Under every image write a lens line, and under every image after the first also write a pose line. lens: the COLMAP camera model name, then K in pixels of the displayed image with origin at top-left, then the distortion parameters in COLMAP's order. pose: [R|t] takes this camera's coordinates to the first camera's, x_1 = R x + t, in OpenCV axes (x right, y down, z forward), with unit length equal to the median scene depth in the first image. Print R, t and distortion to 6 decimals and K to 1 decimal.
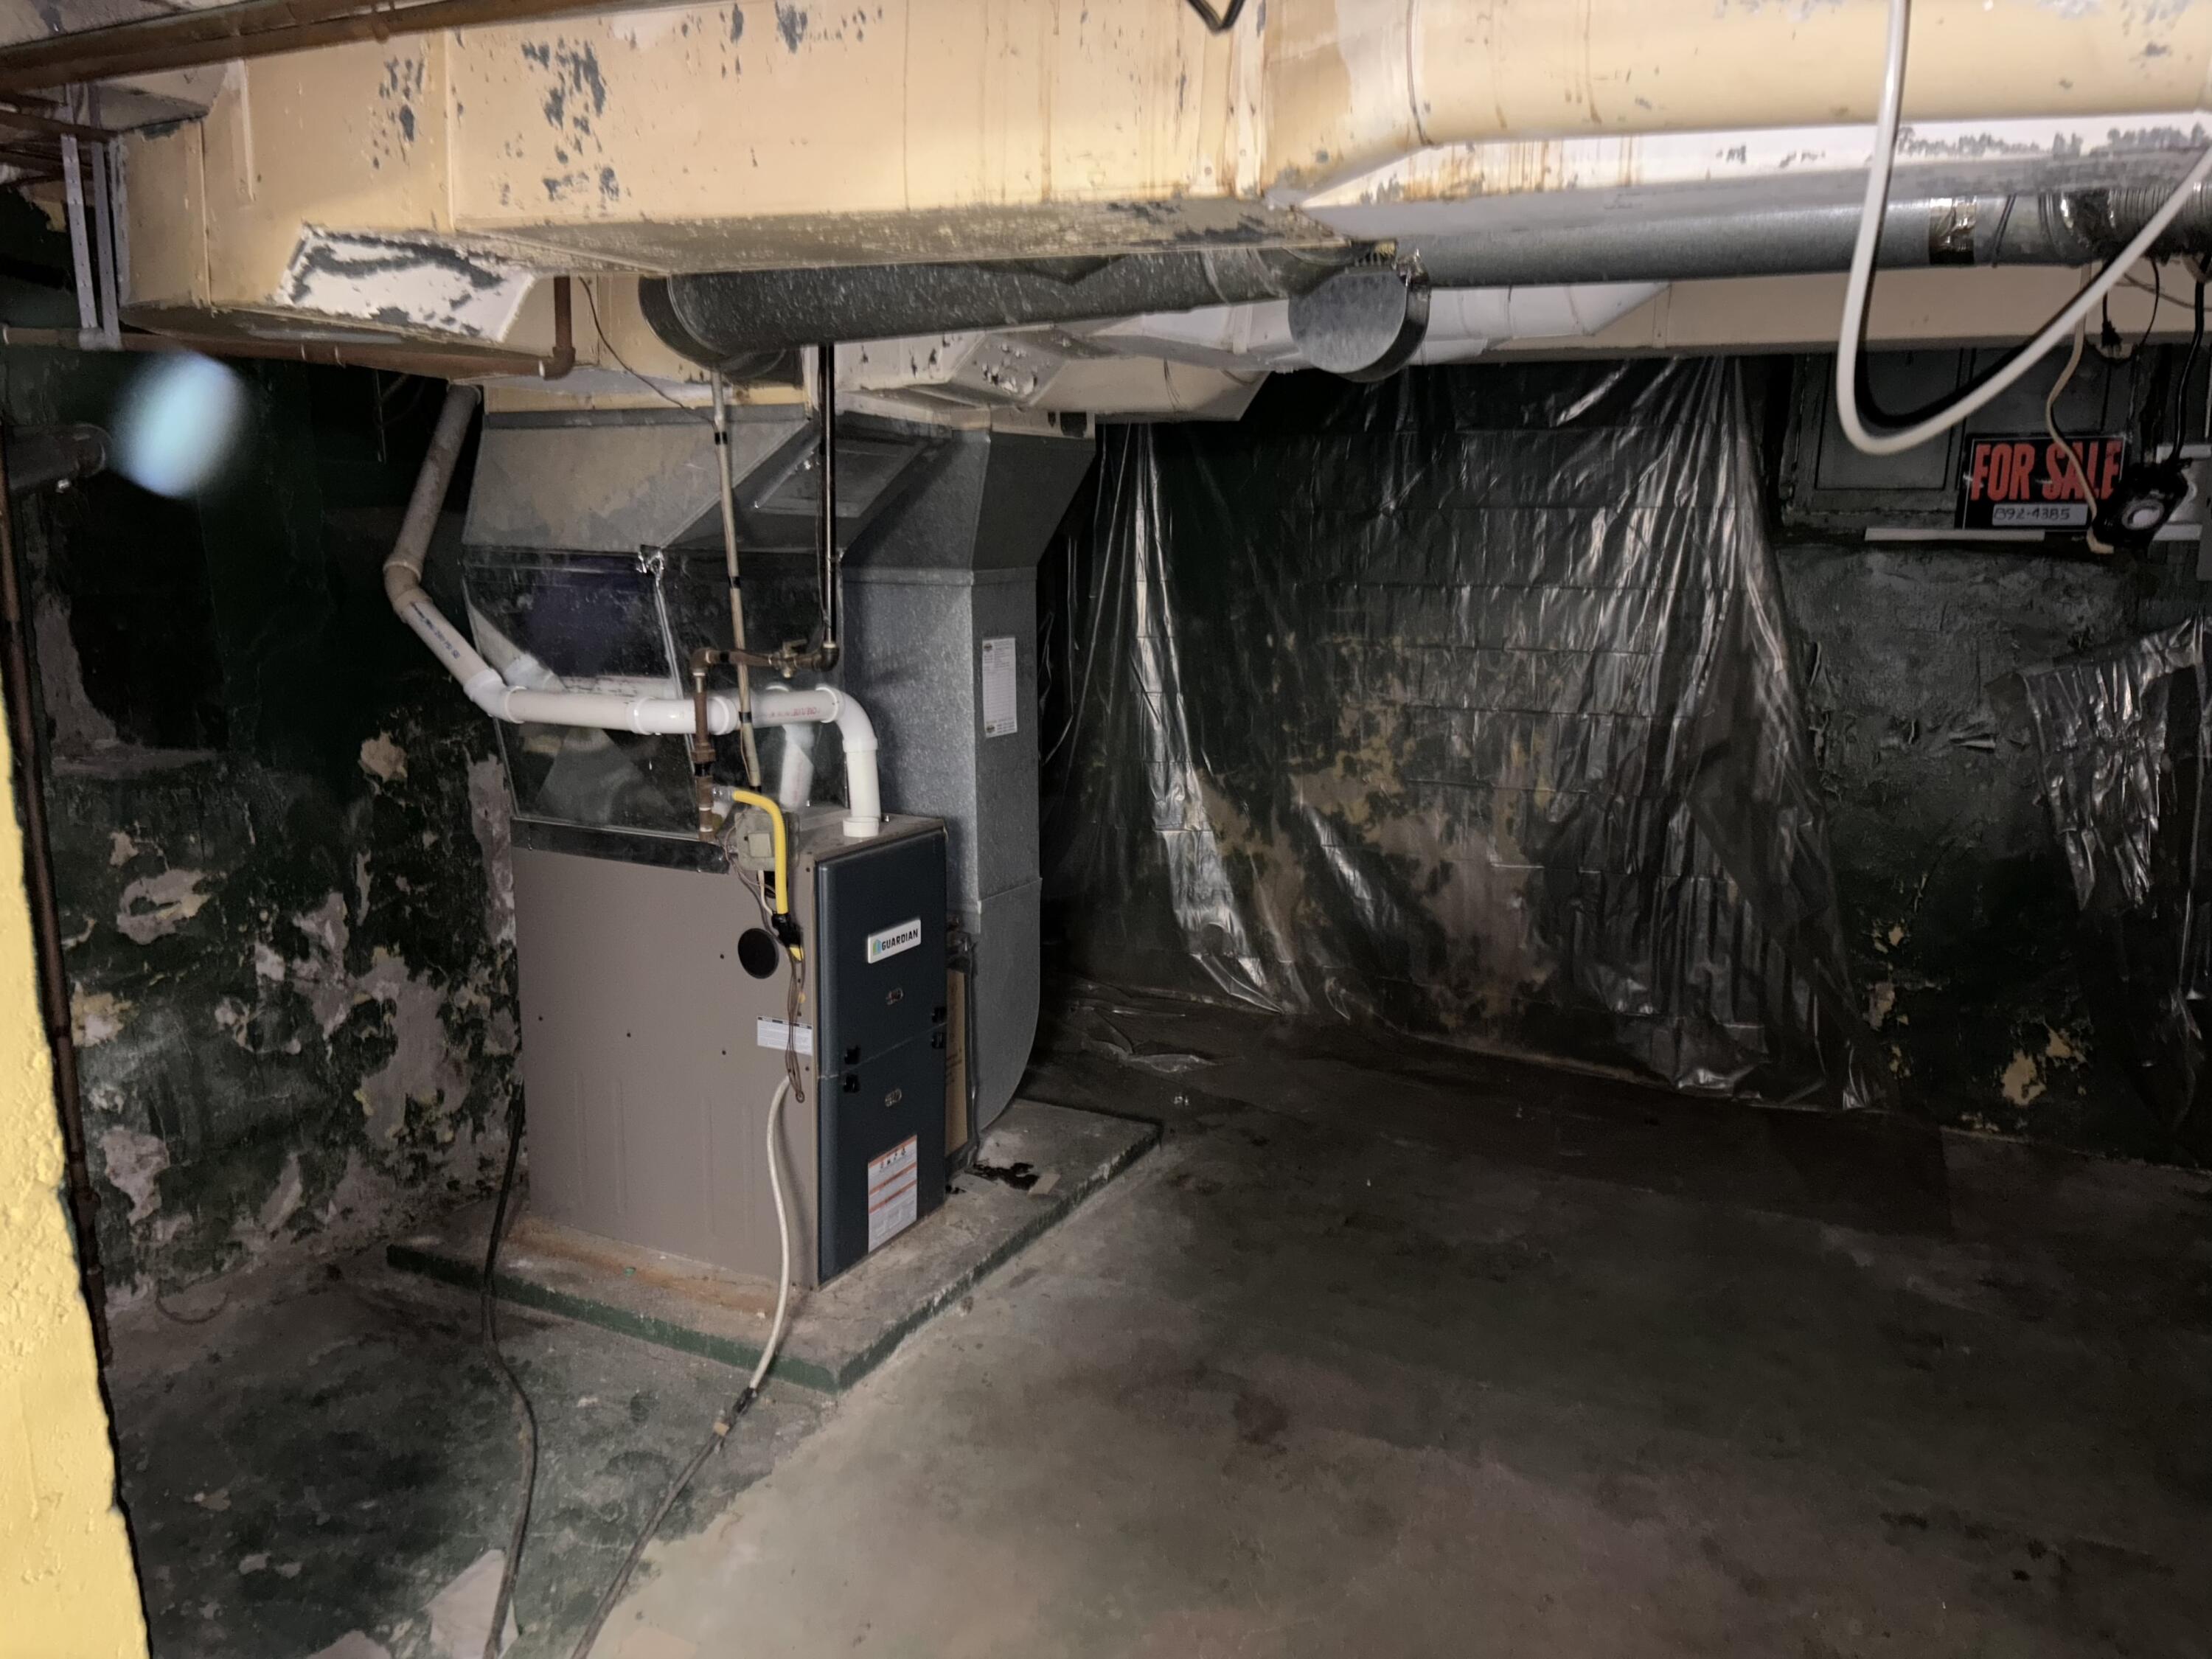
lens RADIAL K [[1668.1, 0, 1044.2], [0, 1668.1, 835.6], [0, 0, 1]] dist [0.060112, -0.068064]
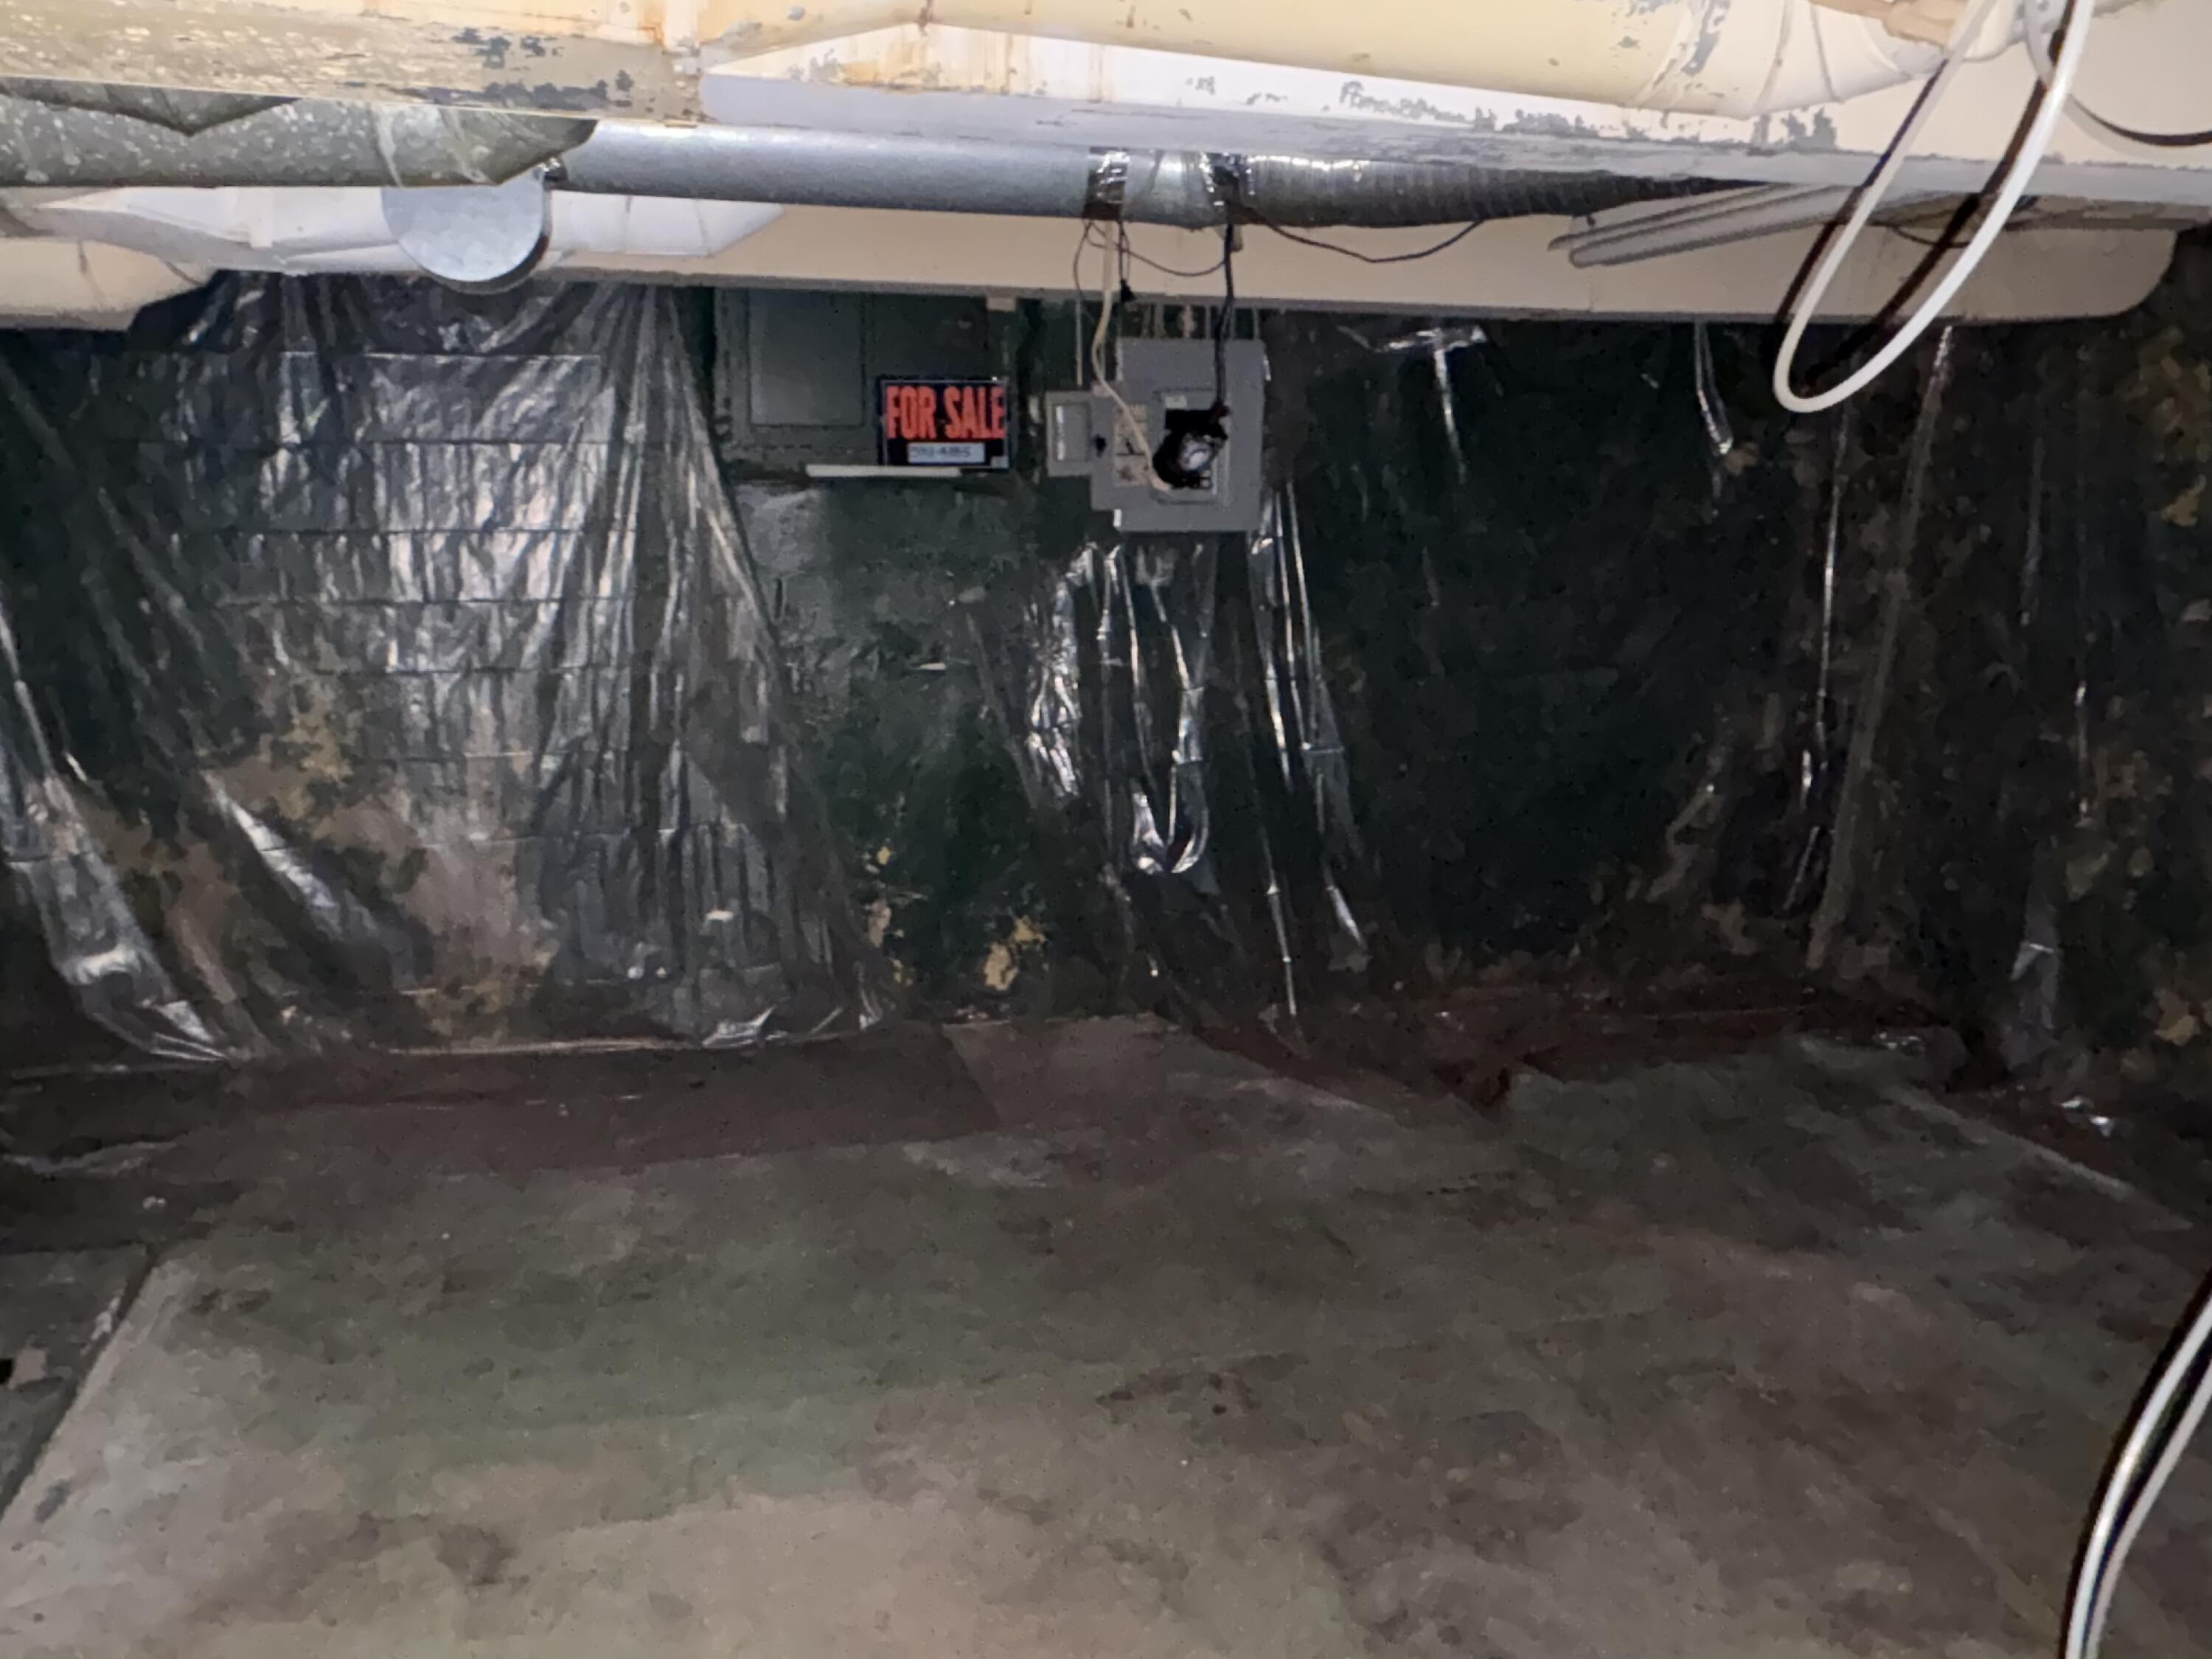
lens RADIAL K [[1747.0, 0, 1106.6], [0, 1747.0, 811.2], [0, 0, 1]] dist [0.001180, -0.010522]
pose [[0.746262, -0.134398, 0.651943, -0.095822], [0.123256, 0.990368, 0.063077, -0.019379], [-0.654141, 0.033284, 0.755640, 0.088797]]
